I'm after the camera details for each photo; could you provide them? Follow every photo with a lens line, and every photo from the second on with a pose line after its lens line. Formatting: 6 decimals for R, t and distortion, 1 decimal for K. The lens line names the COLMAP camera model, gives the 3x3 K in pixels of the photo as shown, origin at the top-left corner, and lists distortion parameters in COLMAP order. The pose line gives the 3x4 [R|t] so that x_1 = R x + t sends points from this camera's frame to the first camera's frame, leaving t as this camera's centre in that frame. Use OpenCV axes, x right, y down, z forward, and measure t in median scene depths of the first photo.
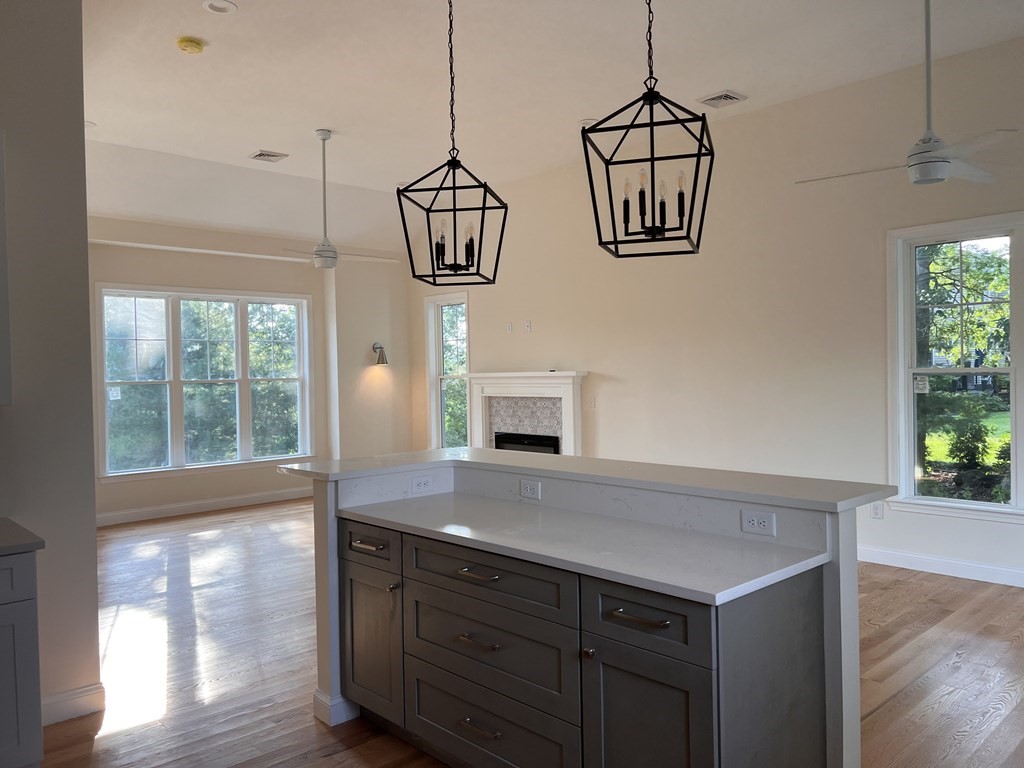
lens RADIAL K [[762.2, 0, 517.0], [0, 762.2, 385.9], [0, 0, 1]] dist [0.063437, -0.059221]
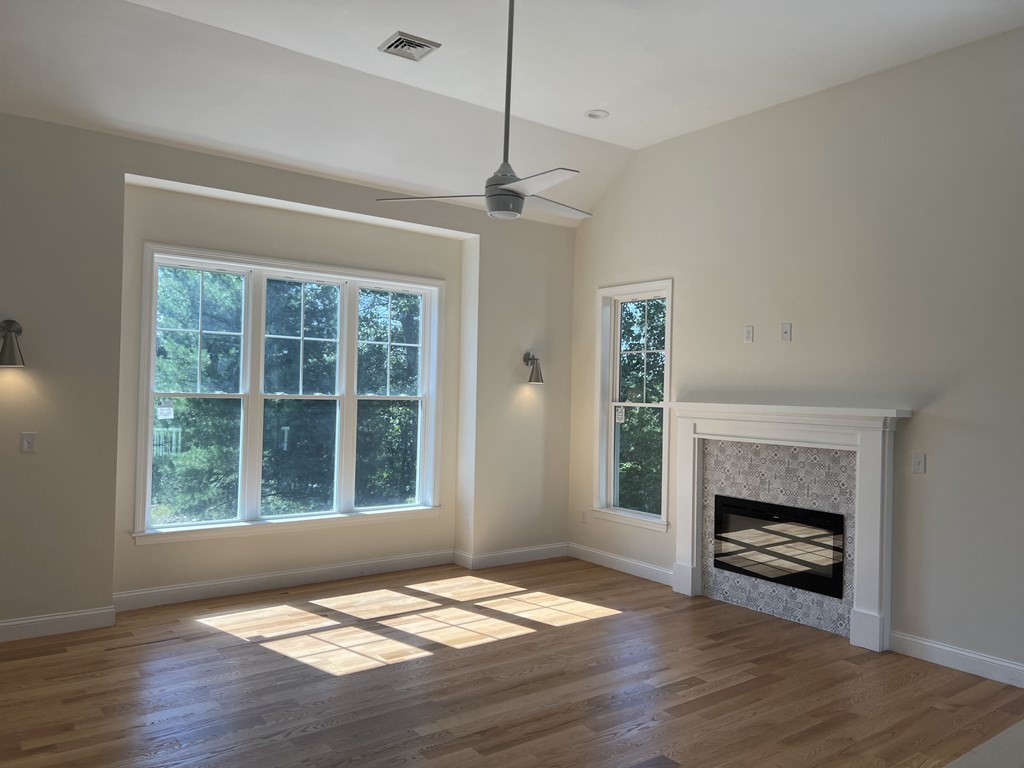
lens RADIAL K [[762.2, 0, 517.0], [0, 762.2, 385.9], [0, 0, 1]] dist [0.063437, -0.059221]
pose [[0.993769, 0.044107, -0.102360, -0.138093], [-0.046383, 0.998724, -0.019963, -0.011686], [0.101349, 0.024586, 0.994547, 0.337773]]
